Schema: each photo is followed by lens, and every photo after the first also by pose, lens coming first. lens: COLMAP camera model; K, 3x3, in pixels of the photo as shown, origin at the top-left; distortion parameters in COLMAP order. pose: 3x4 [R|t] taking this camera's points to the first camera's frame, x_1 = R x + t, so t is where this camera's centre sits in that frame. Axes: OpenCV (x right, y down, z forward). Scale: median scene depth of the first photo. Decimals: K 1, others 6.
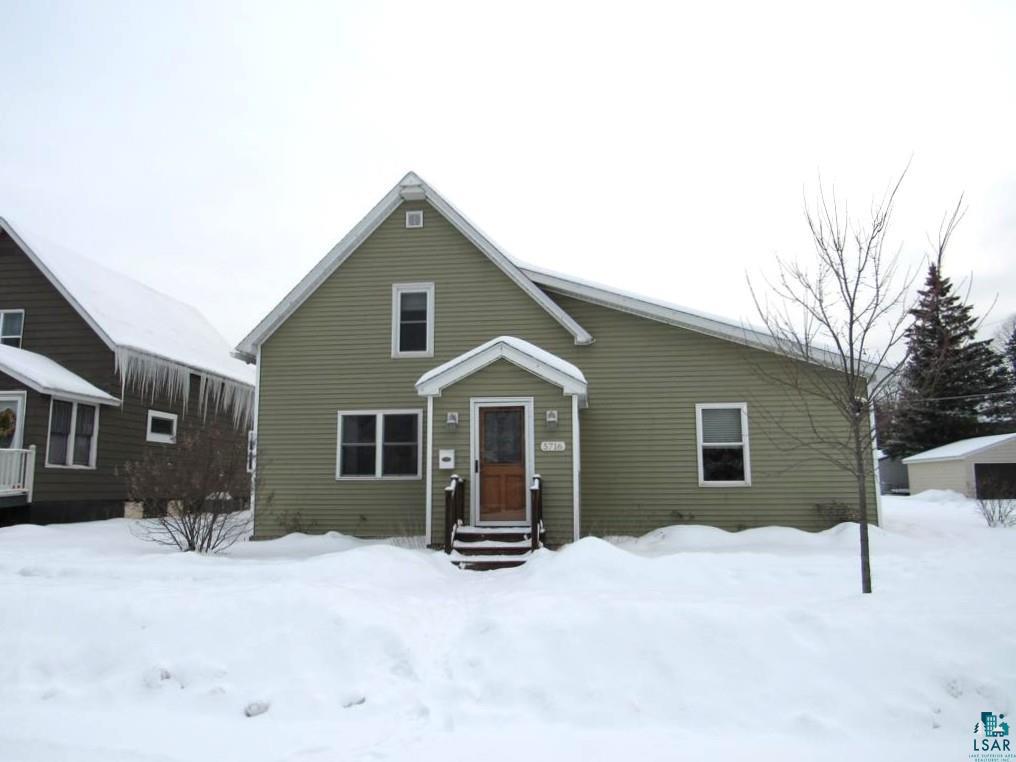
lens RADIAL K [[725.6, 0, 506.3], [0, 725.6, 379.9], [0, 0, 1]] dist [-0.028240, 0.008615]
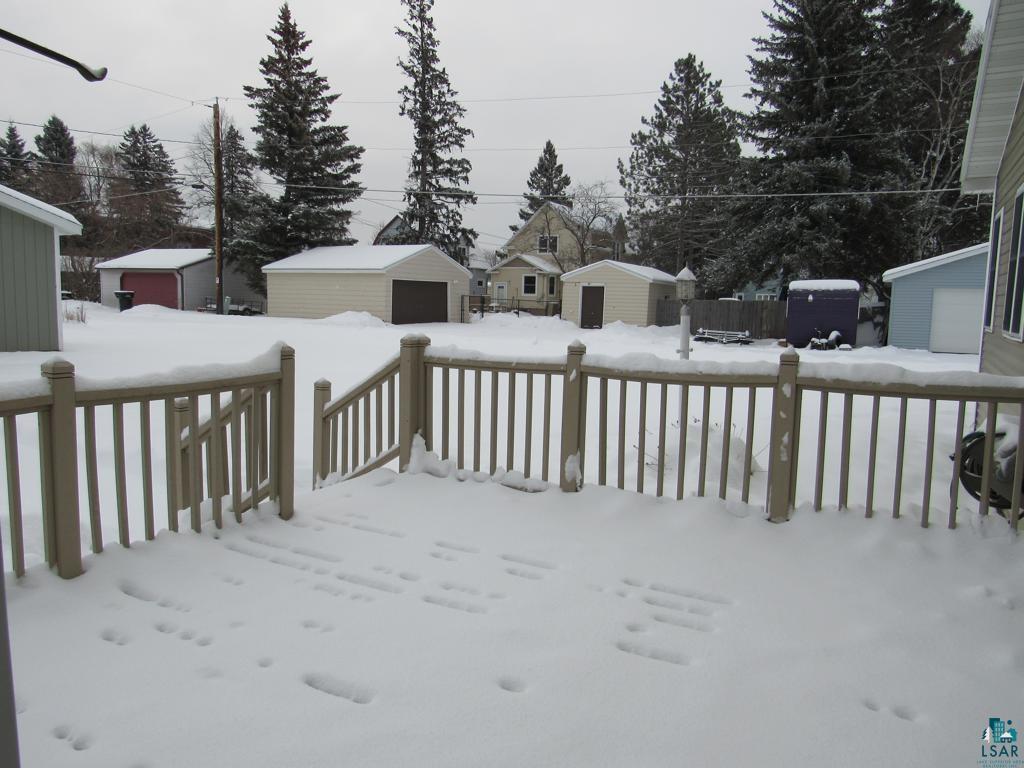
lens RADIAL K [[738.0, 0, 545.5], [0, 738.0, 386.1], [0, 0, 1]] dist [-0.021411, 0.004919]
pose [[0.386209, -0.104847, 0.916433, -0.147457], [-0.156706, 0.971619, 0.177201, 0.174402], [-0.909003, -0.212047, 0.358818, 1.544436]]
